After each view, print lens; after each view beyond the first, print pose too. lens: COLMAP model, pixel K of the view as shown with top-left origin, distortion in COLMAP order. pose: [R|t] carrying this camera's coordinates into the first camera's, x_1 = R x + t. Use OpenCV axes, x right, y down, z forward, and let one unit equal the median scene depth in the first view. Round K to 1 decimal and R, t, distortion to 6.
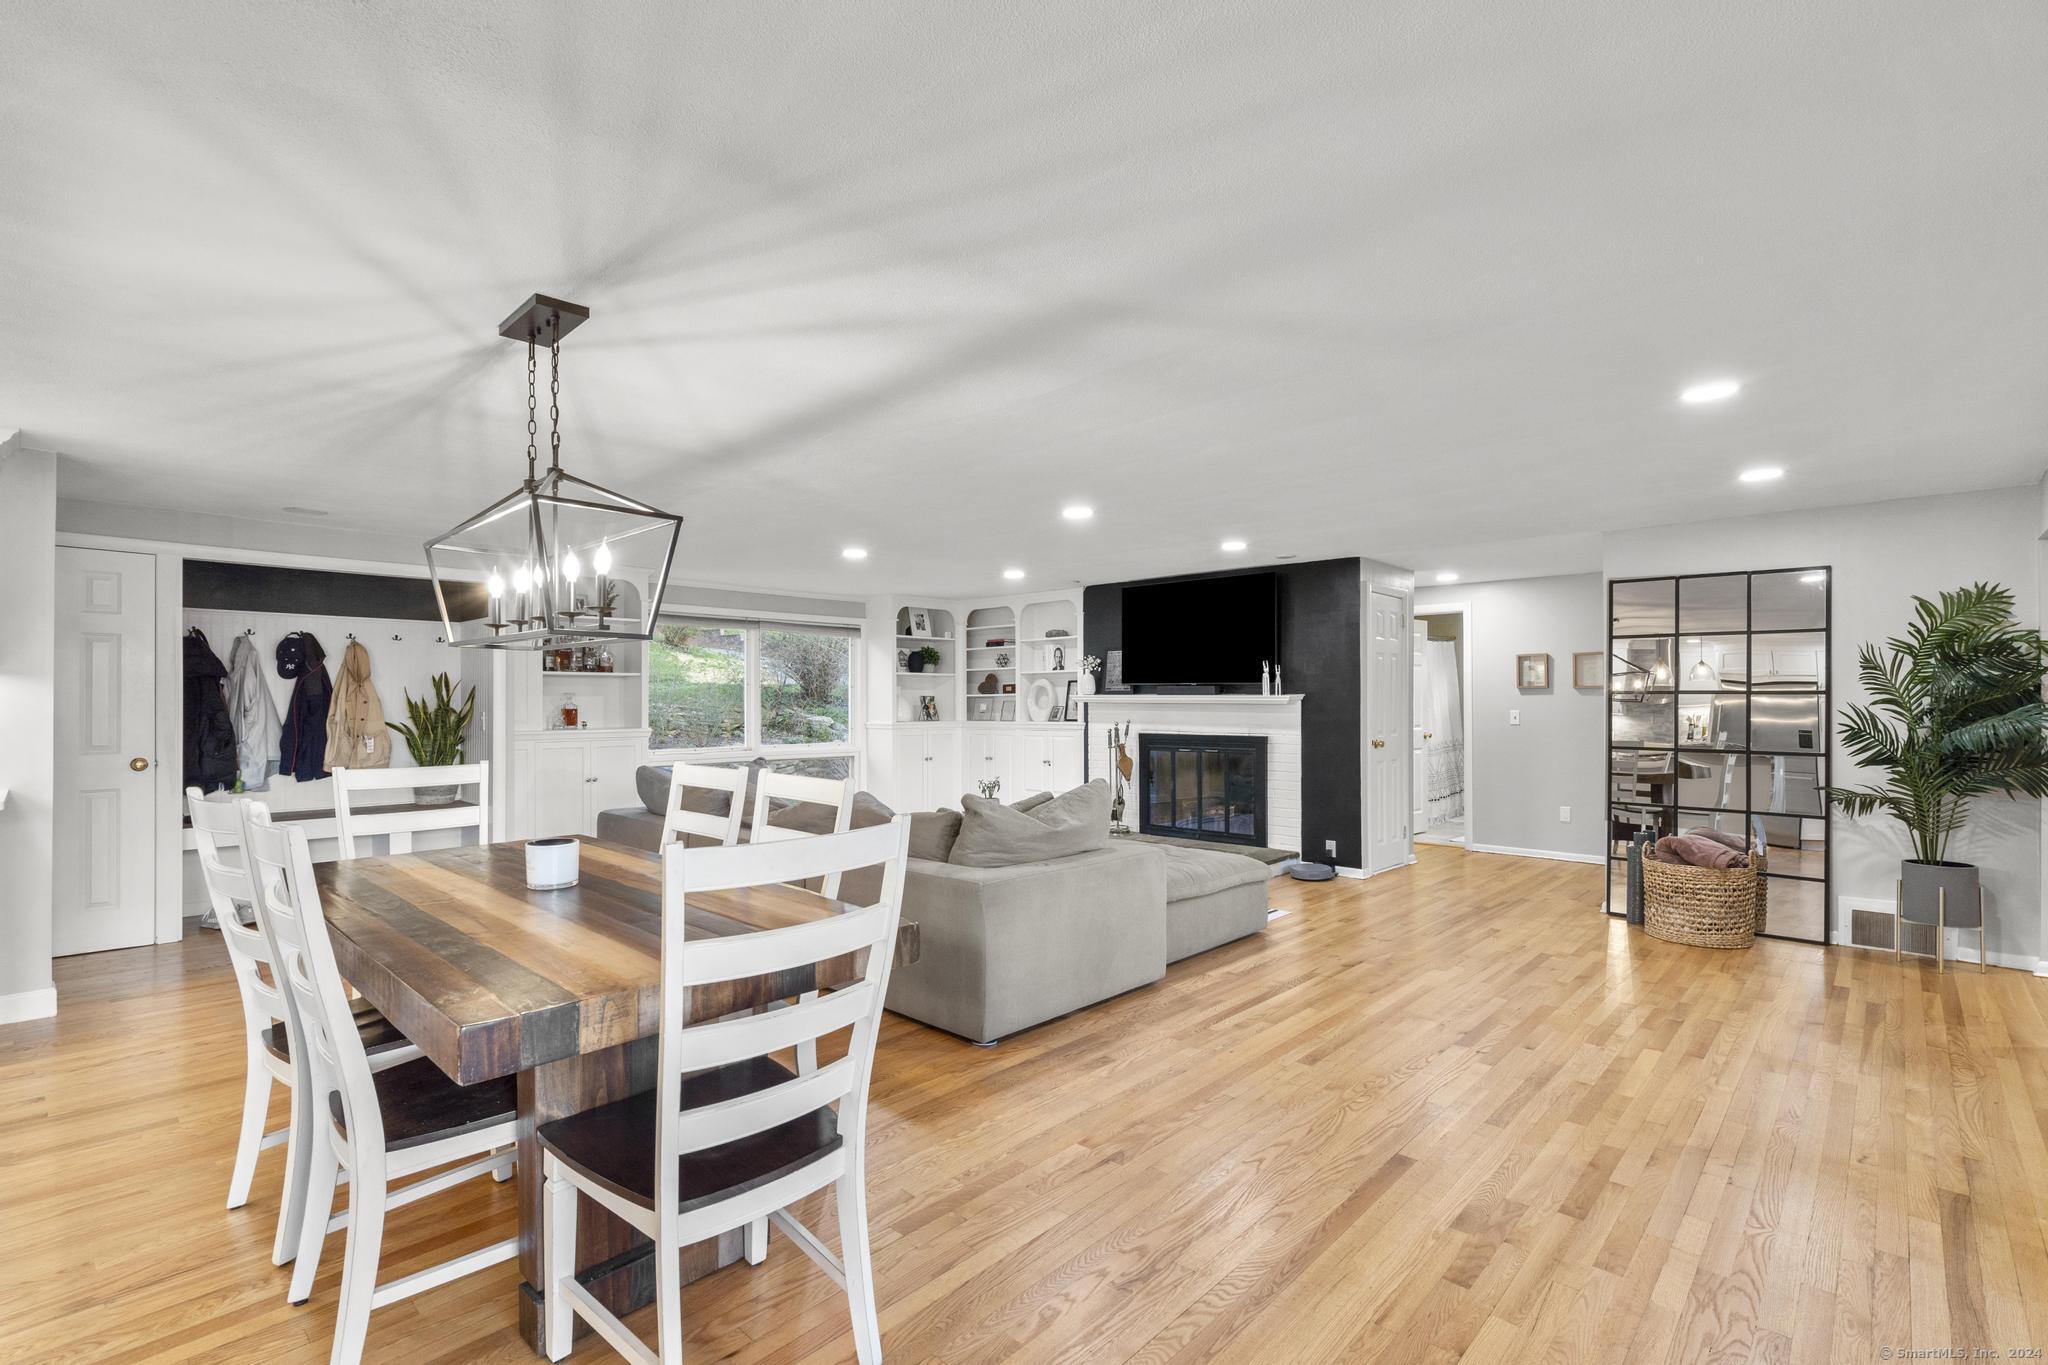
lens RADIAL K [[930.2, 0, 1020.5], [0, 930.2, 695.8], [0, 0, 1]] dist [-0.000176, 0.000227]
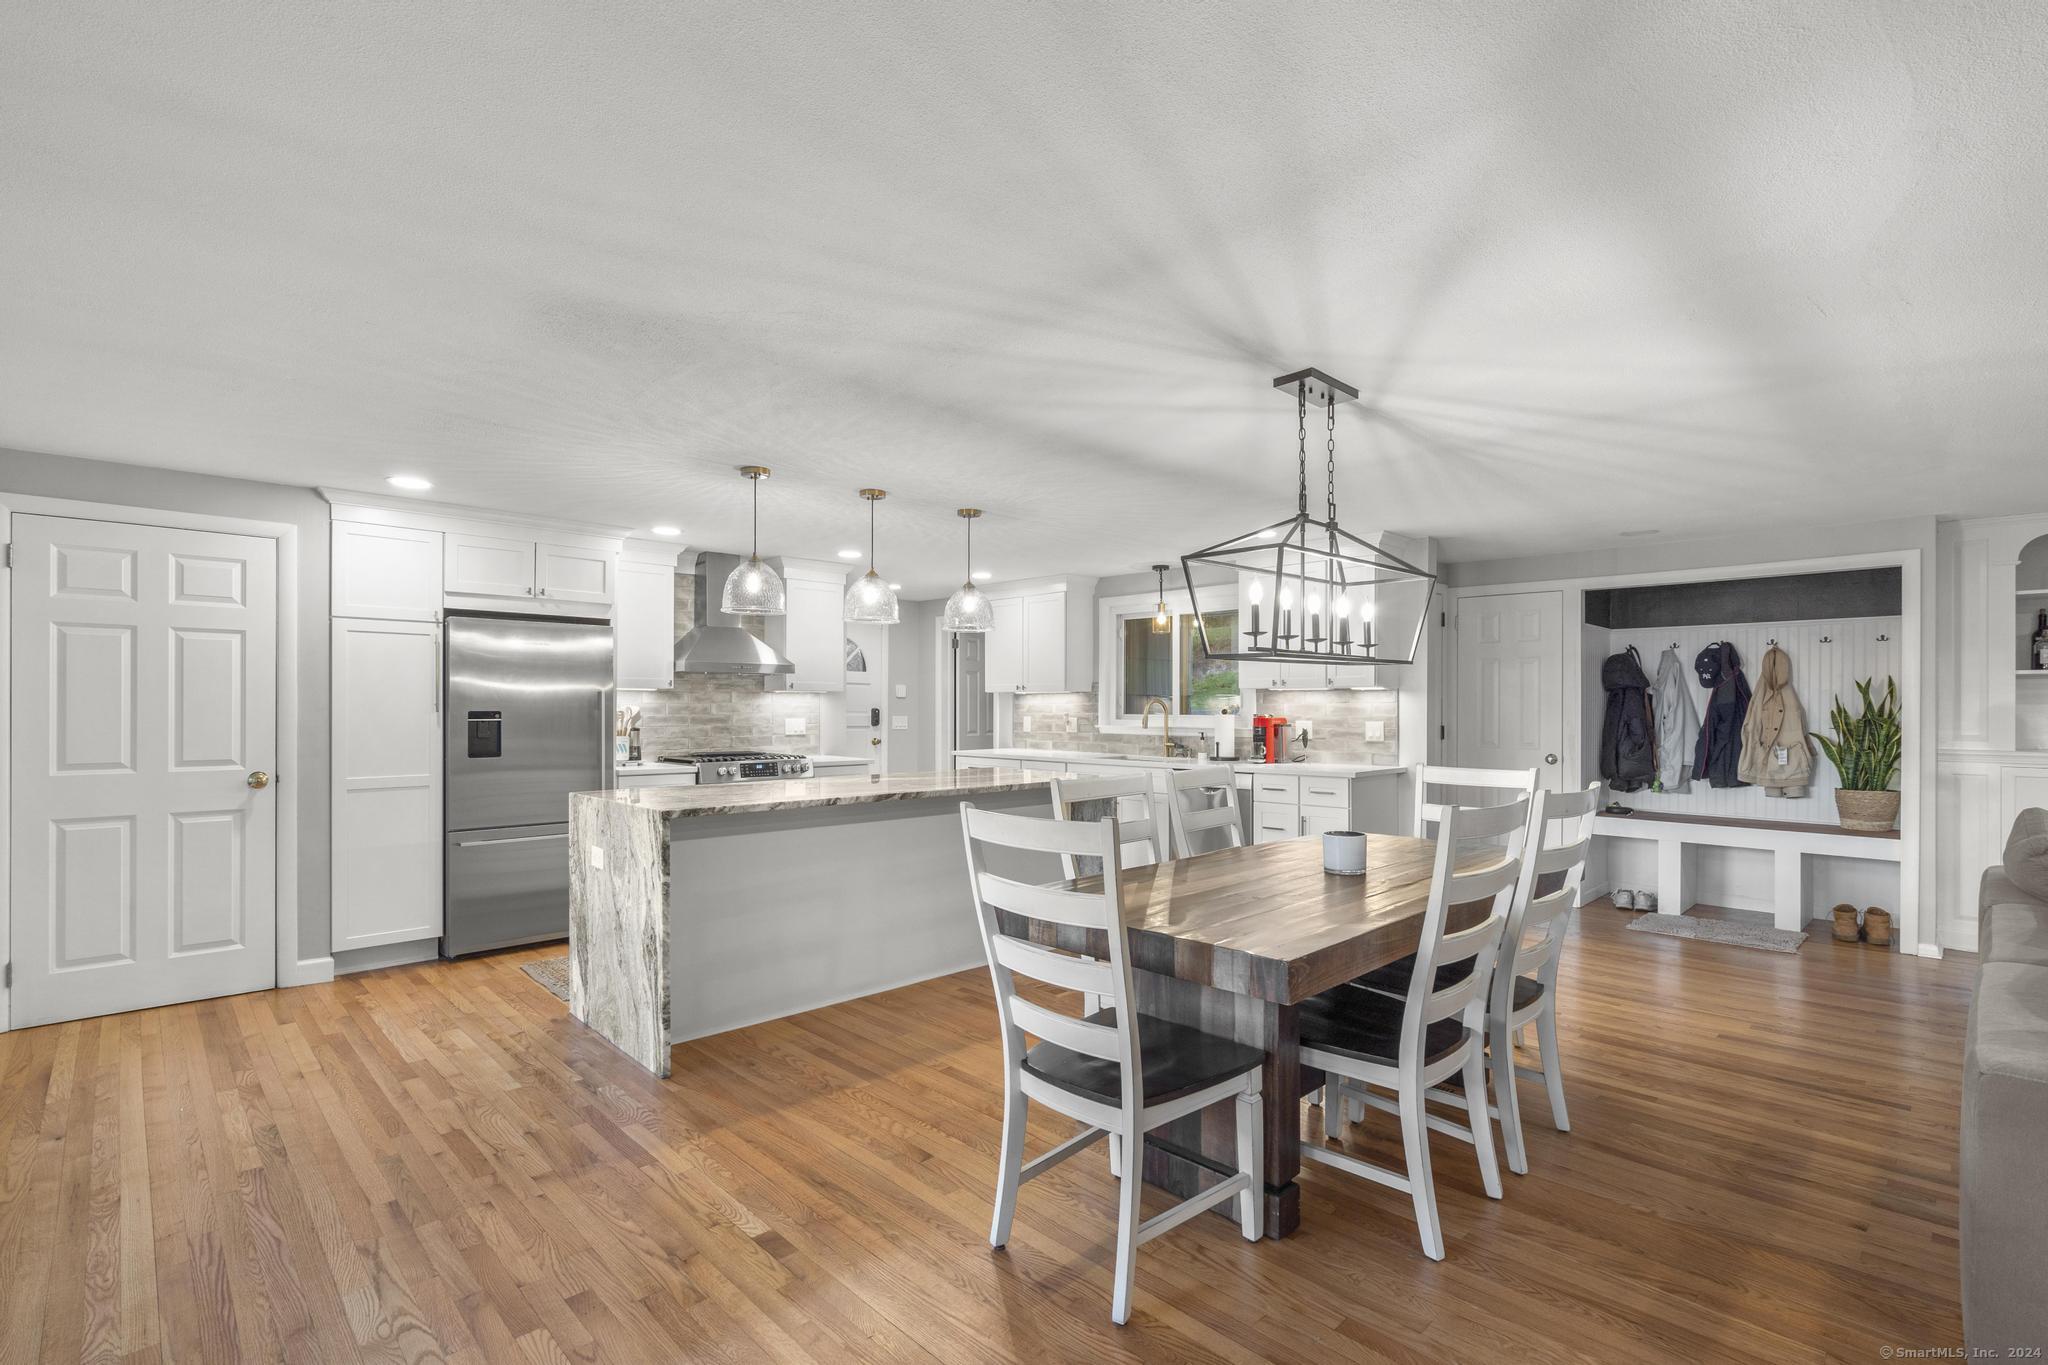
lens RADIAL K [[936.5, 0, 1026.7], [0, 936.5, 712.0], [0, 0, 1]] dist [-0.001452, 0.000405]
pose [[-0.033015, 0.006569, -0.999433, 0.229099], [0.001830, 0.999977, 0.006512, 0.000280], [0.999453, -0.001614, -0.033026, 0.221866]]
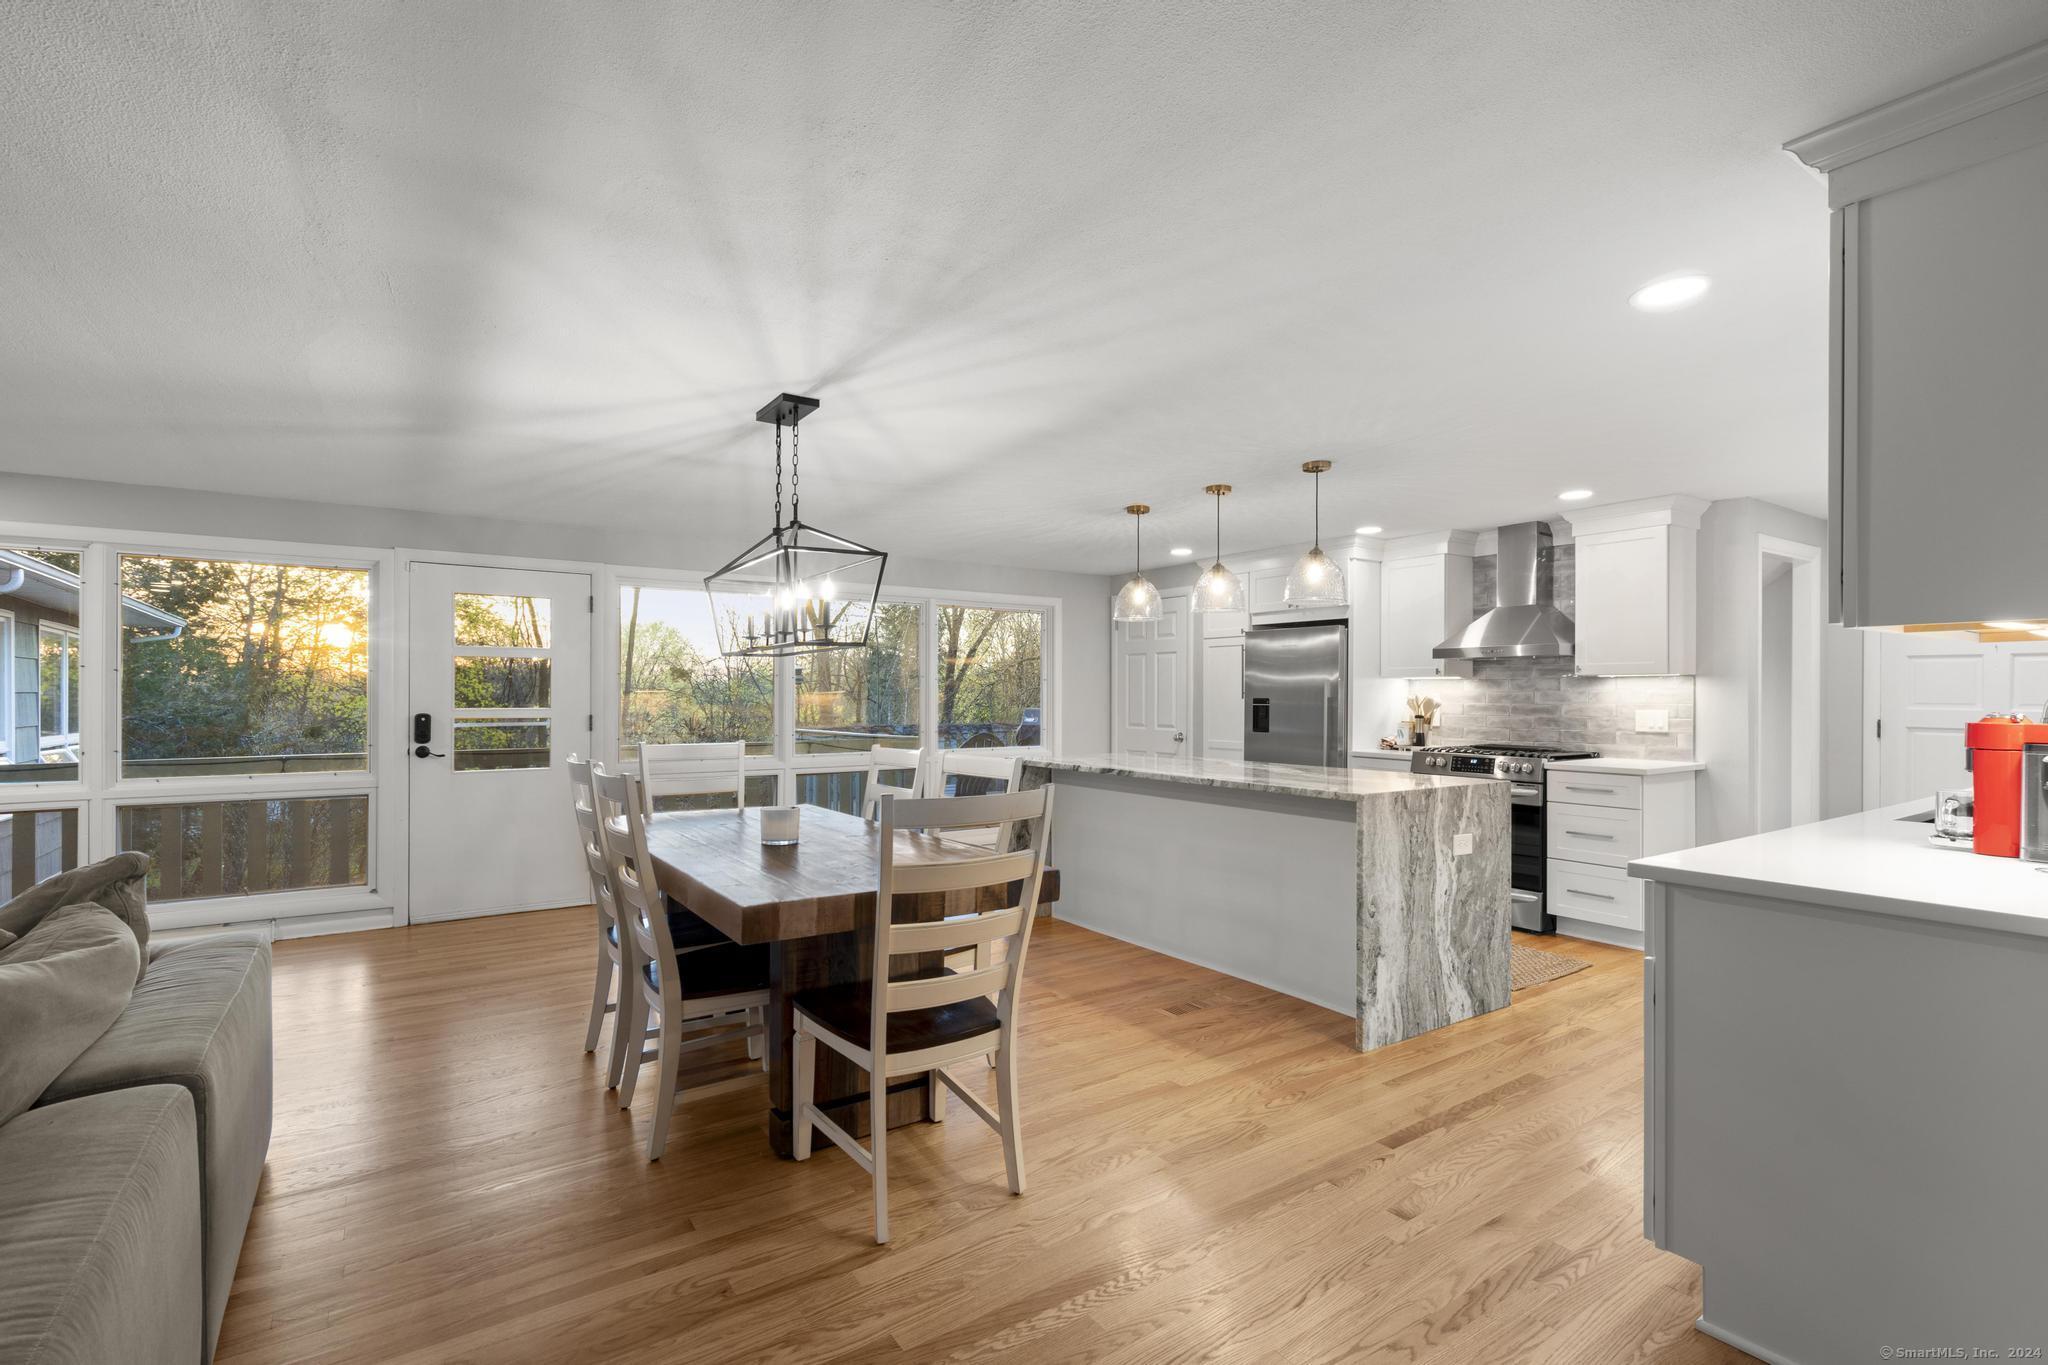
lens RADIAL K [[944.7, 0, 1032.3], [0, 944.7, 695.4], [0, 0, 1]] dist [-0.000182, 0.000088]
pose [[-0.980589, -0.000639, 0.196073, -0.378987], [-0.001418, 0.999992, -0.003833, 0.004331], [-0.196069, -0.004037, -0.980582, 0.754322]]
